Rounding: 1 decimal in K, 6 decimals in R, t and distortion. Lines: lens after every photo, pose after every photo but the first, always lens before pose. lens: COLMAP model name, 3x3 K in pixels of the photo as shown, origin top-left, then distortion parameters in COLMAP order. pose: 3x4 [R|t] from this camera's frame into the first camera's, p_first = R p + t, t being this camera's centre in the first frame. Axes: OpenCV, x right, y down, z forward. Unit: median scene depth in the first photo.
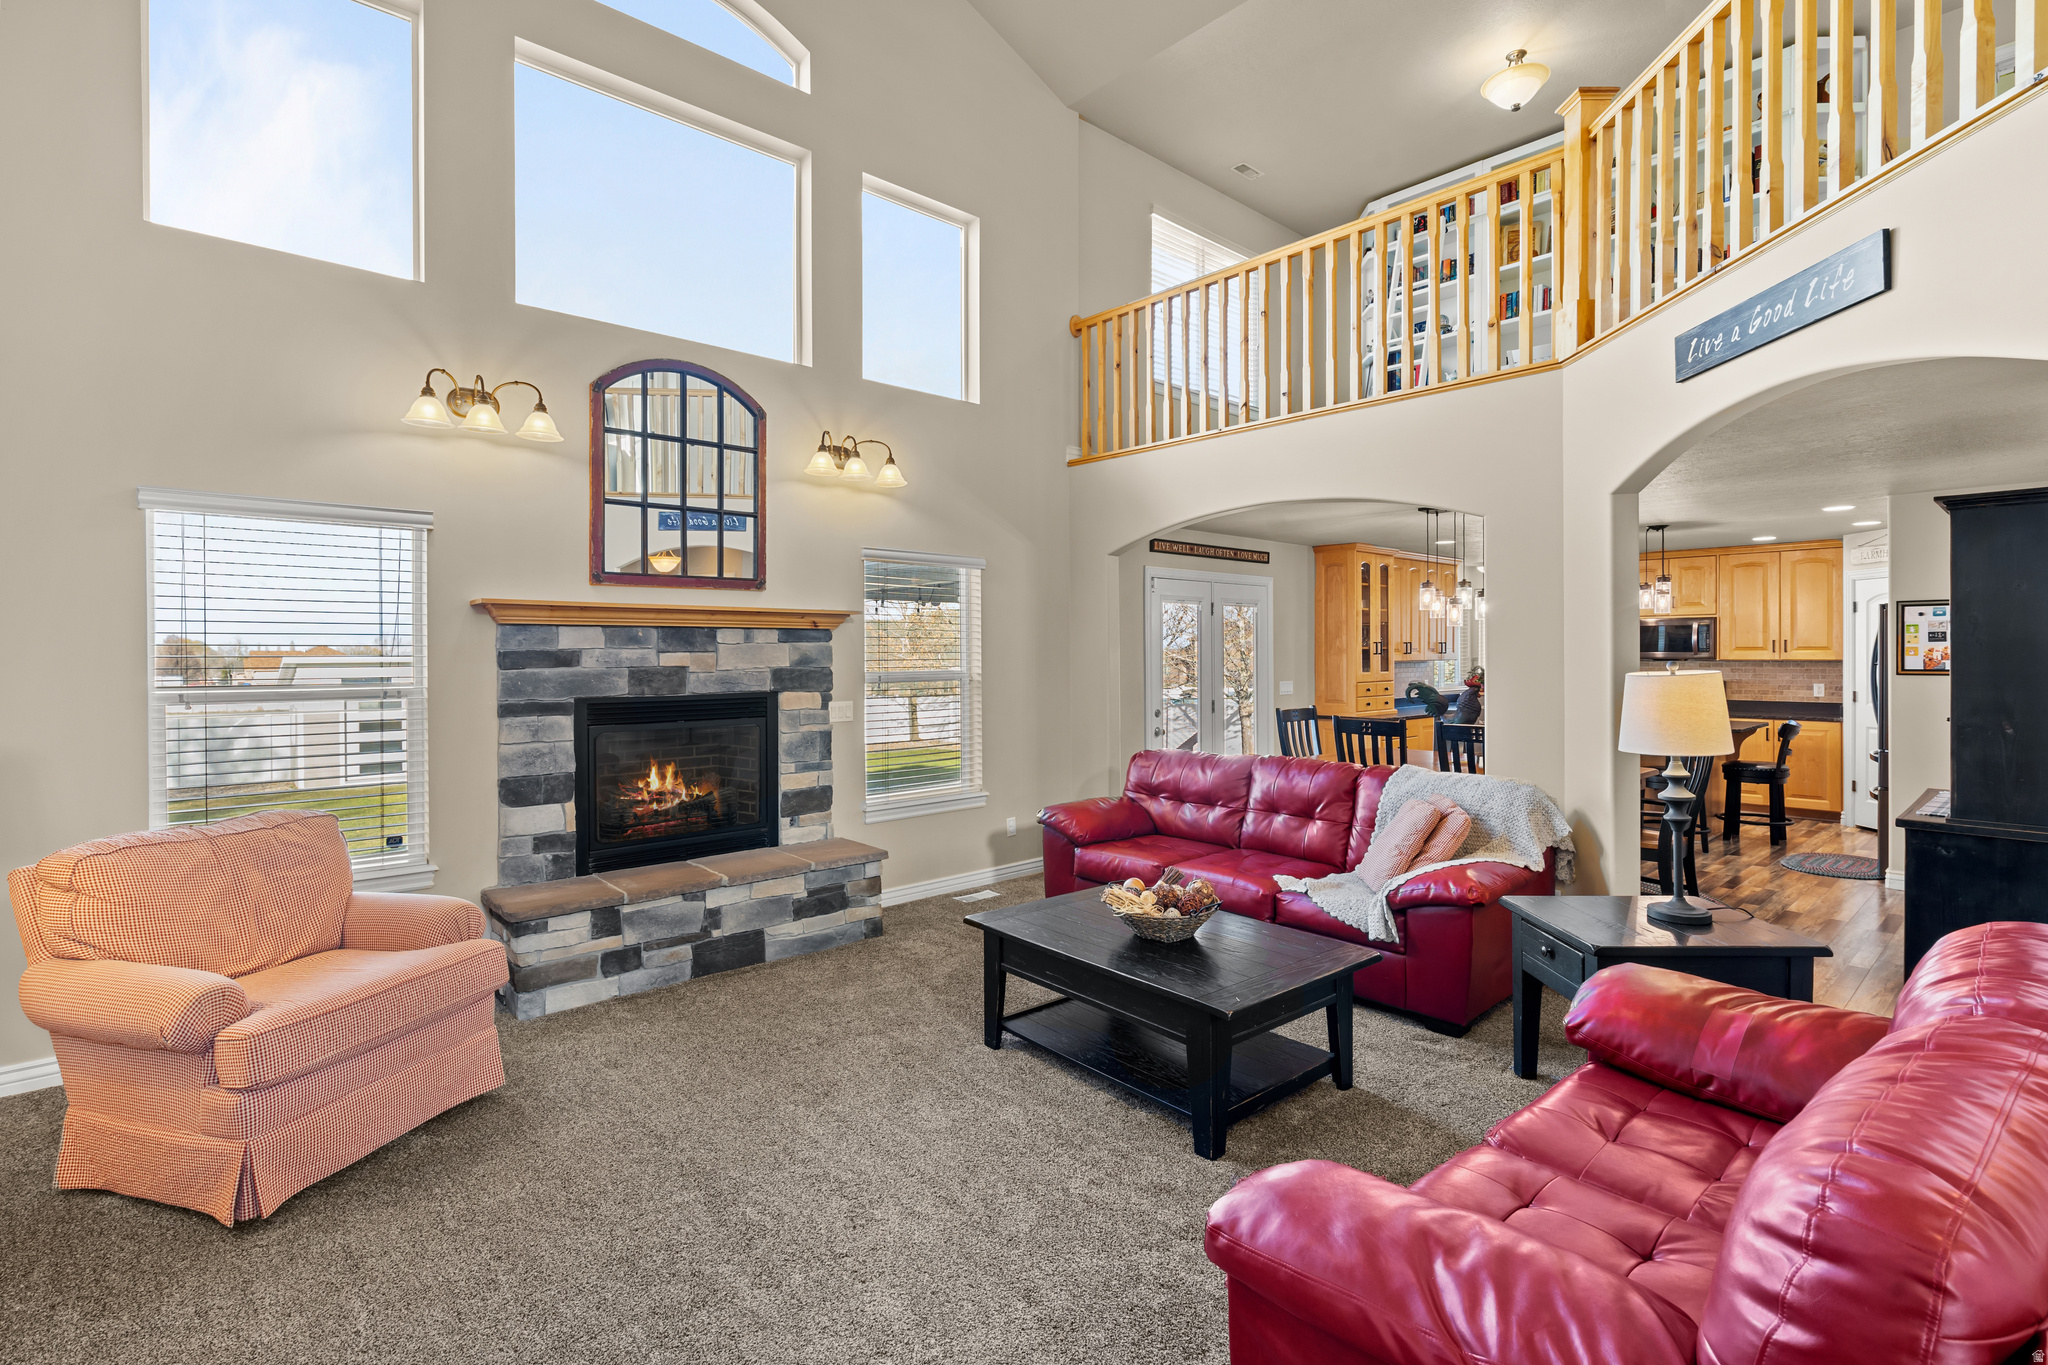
lens RADIAL K [[941.6, 0, 1015.5], [0, 941.6, 657.6], [0, 0, 1]] dist [0.001143, 0.000442]
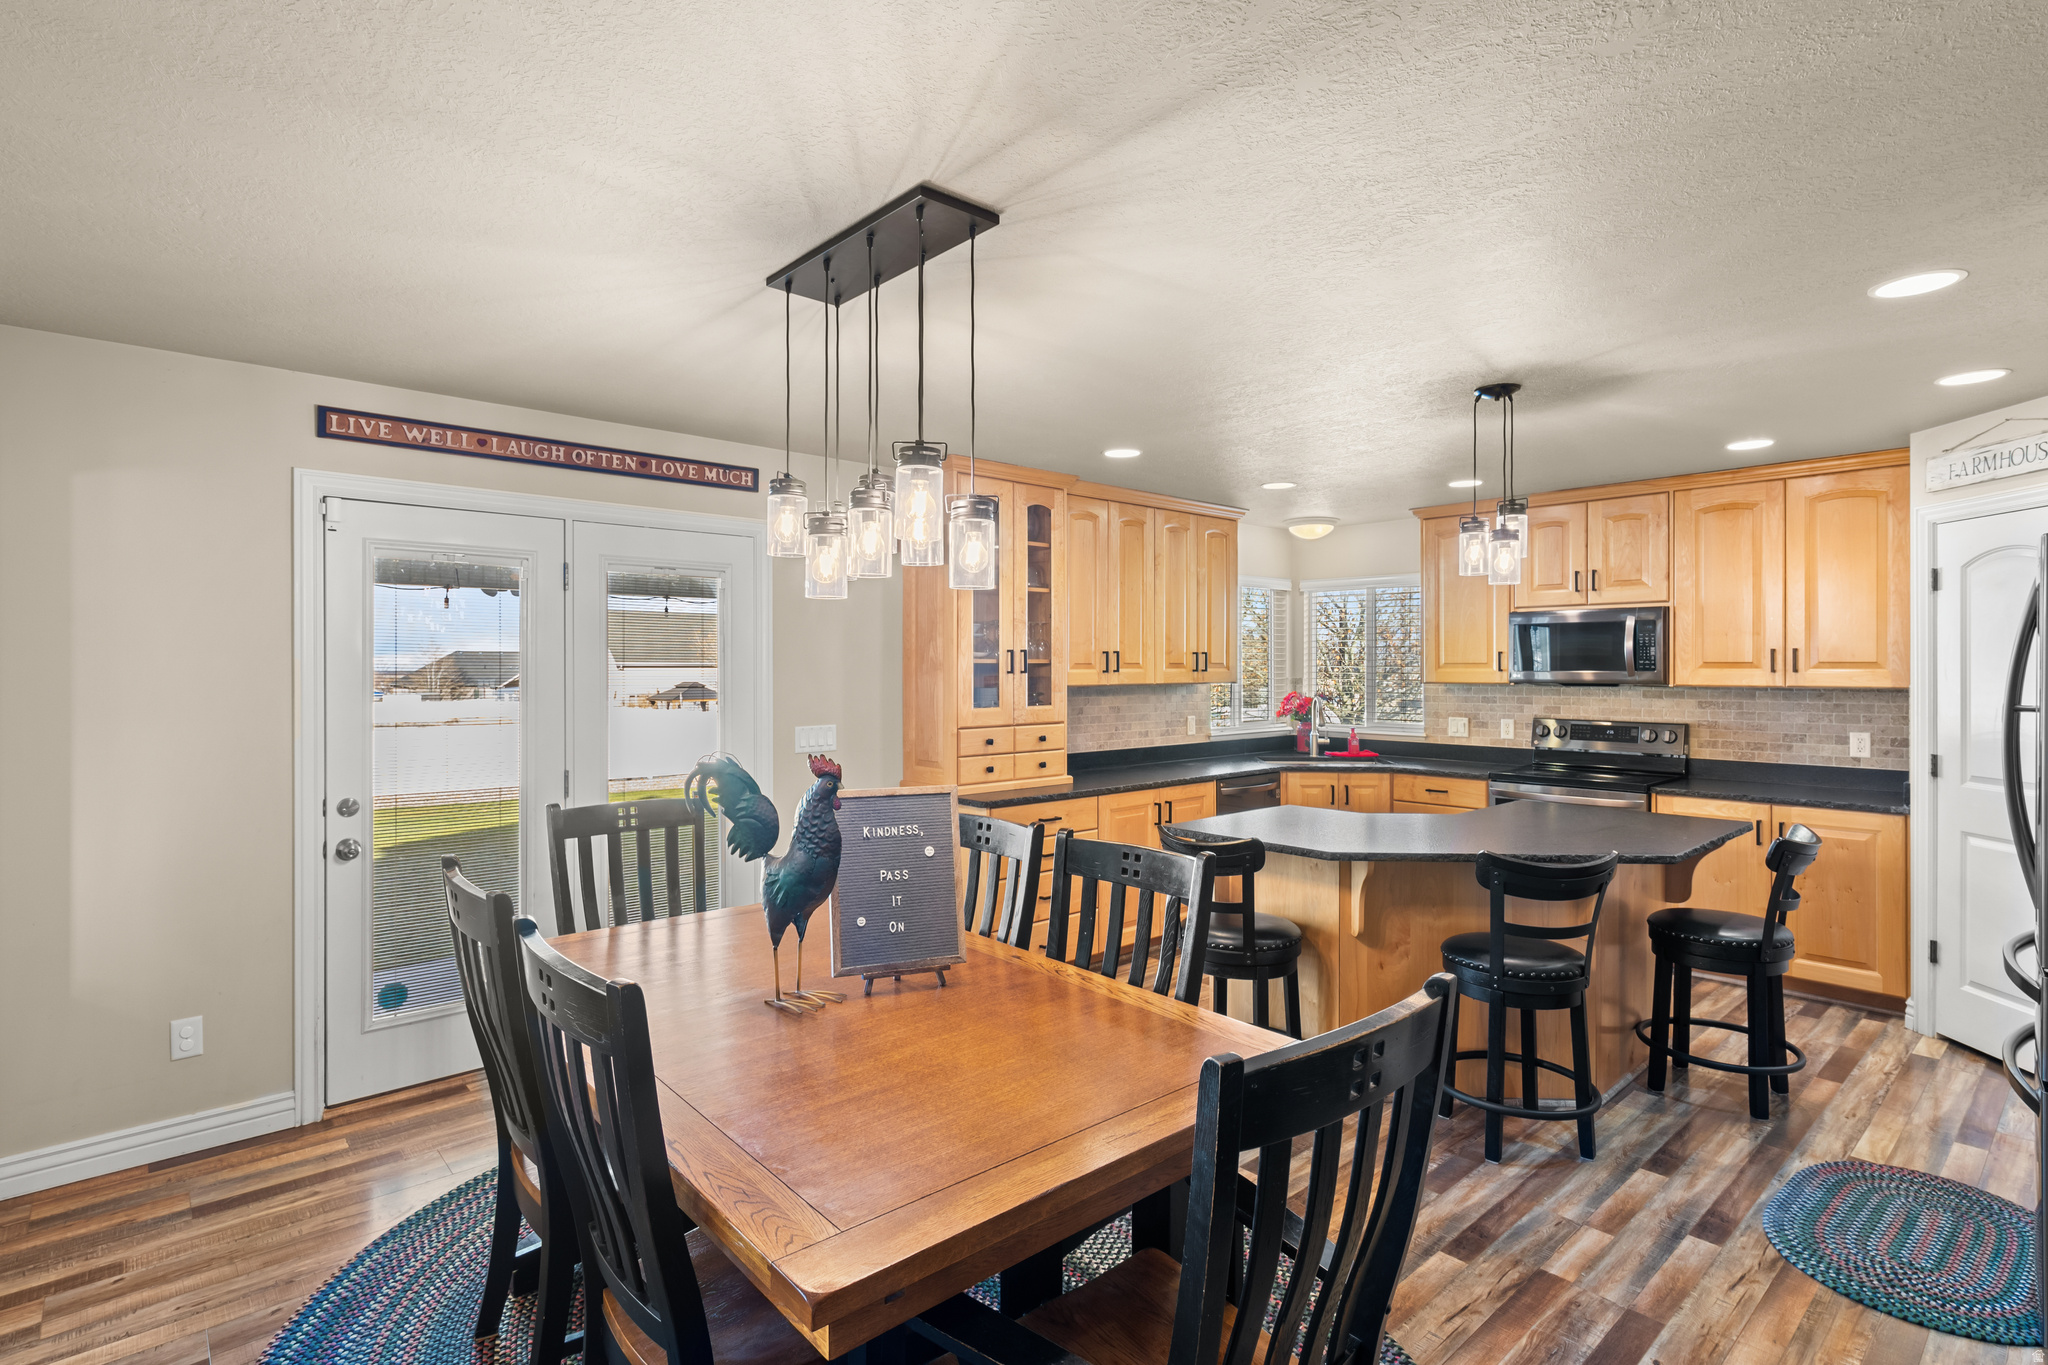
lens RADIAL K [[981.7, 0, 1011.8], [0, 981.7, 669.4], [0, 0, 1]] dist [0.000850, 0.000396]
pose [[0.999988, 0.002946, -0.003884, 0.384434], [-0.002962, 0.999987, -0.004168, -0.003585], [0.003872, 0.004180, 0.999984, 0.453556]]
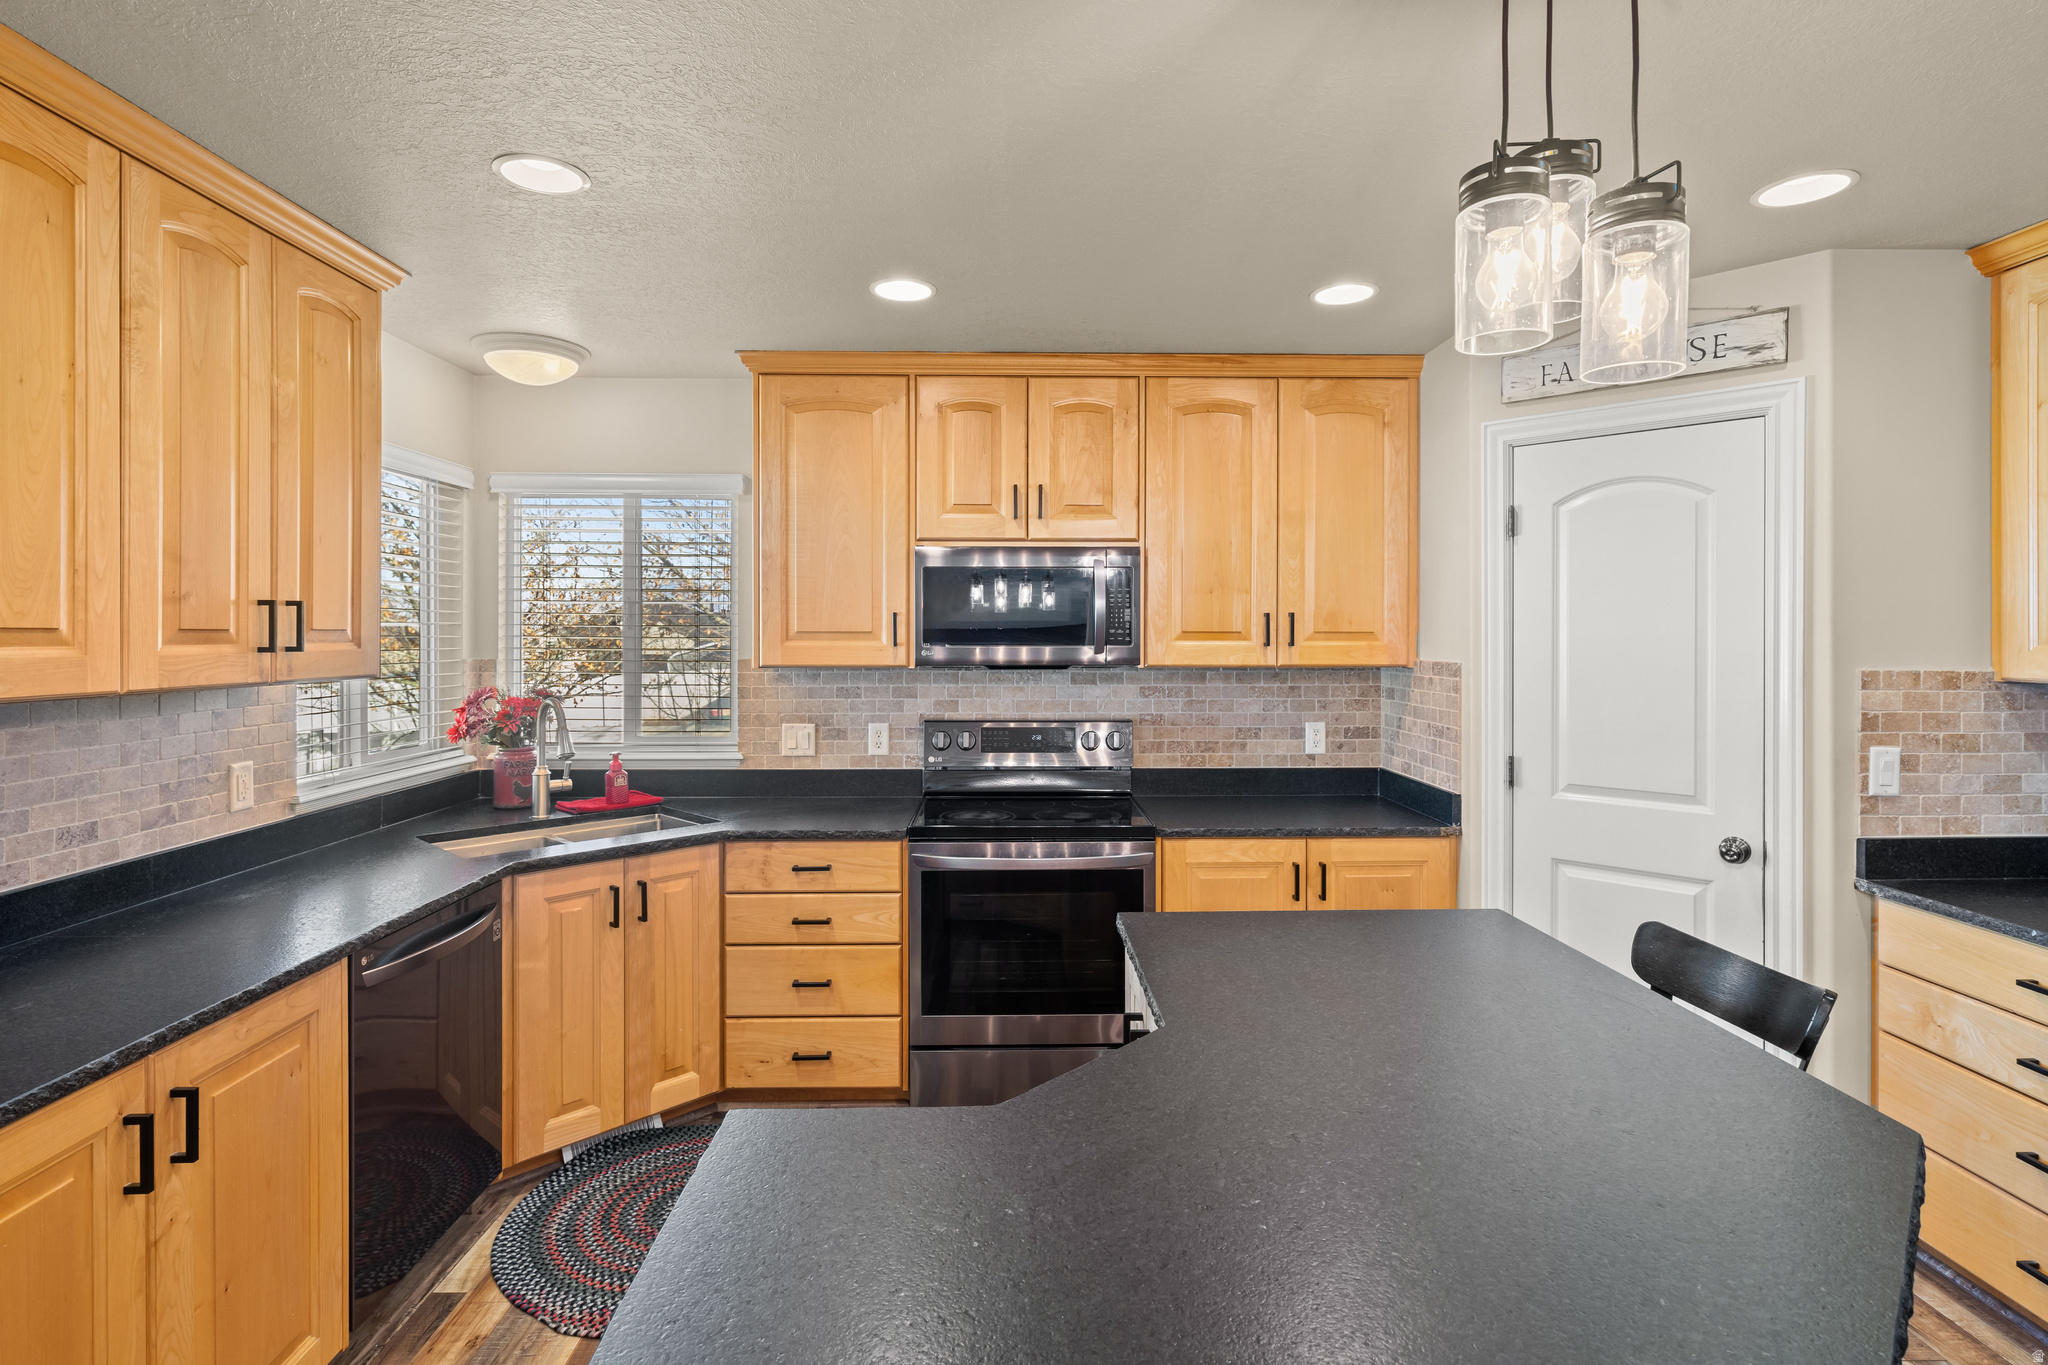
lens RADIAL K [[1010.8, 0, 1019.5], [0, 1010.8, 638.9], [0, 0, 1]] dist [0.000185, 0.000327]
pose [[0.645786, 0.001176, 0.763518, 0.435023], [0.003165, 0.999986, -0.004217, -0.006966], [-0.763512, 0.005140, 0.645773, 0.814449]]
